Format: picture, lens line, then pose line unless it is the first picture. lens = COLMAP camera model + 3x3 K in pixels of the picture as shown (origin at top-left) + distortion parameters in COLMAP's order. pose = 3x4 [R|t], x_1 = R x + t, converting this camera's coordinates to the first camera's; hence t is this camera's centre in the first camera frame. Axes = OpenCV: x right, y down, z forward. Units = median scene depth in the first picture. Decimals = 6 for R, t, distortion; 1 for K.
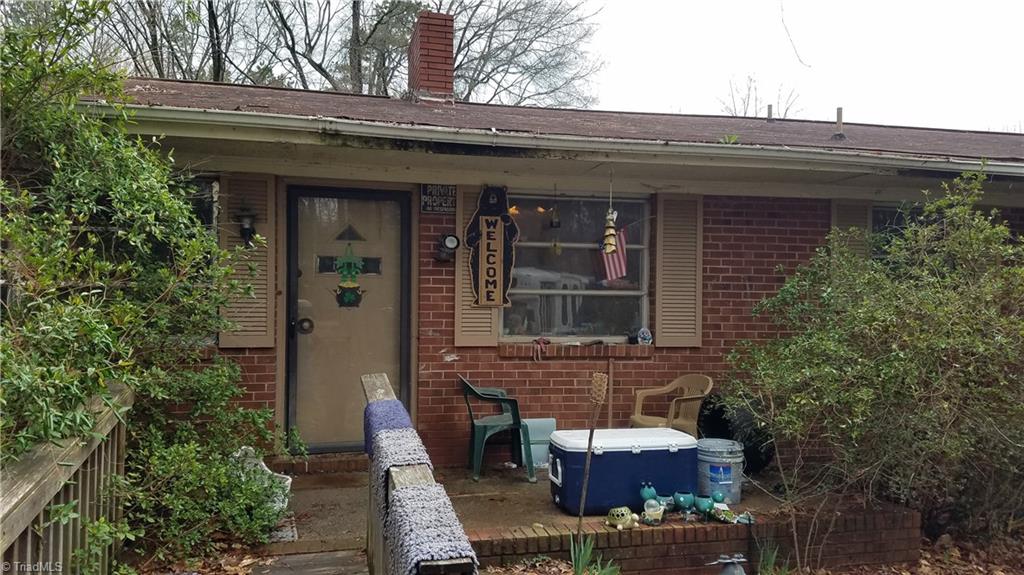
lens RADIAL K [[825.2, 0, 511.1], [0, 825.2, 291.8], [0, 0, 1]] dist [0.143445, -0.159949]
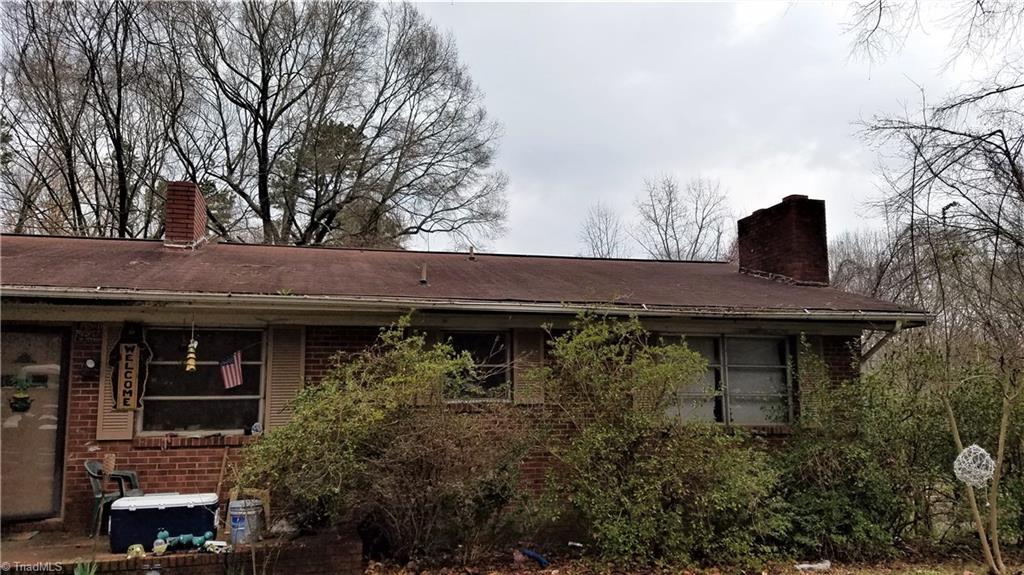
lens RADIAL K [[825.2, 0, 518.5], [0, 825.2, 279.3], [0, 0, 1]] dist [0.143445, -0.159949]
pose [[0.999139, -0.006802, 0.040915, 0.568003], [0.012304, 0.990665, -0.135762, 0.001937], [-0.039610, 0.136149, 0.989896, -0.443893]]
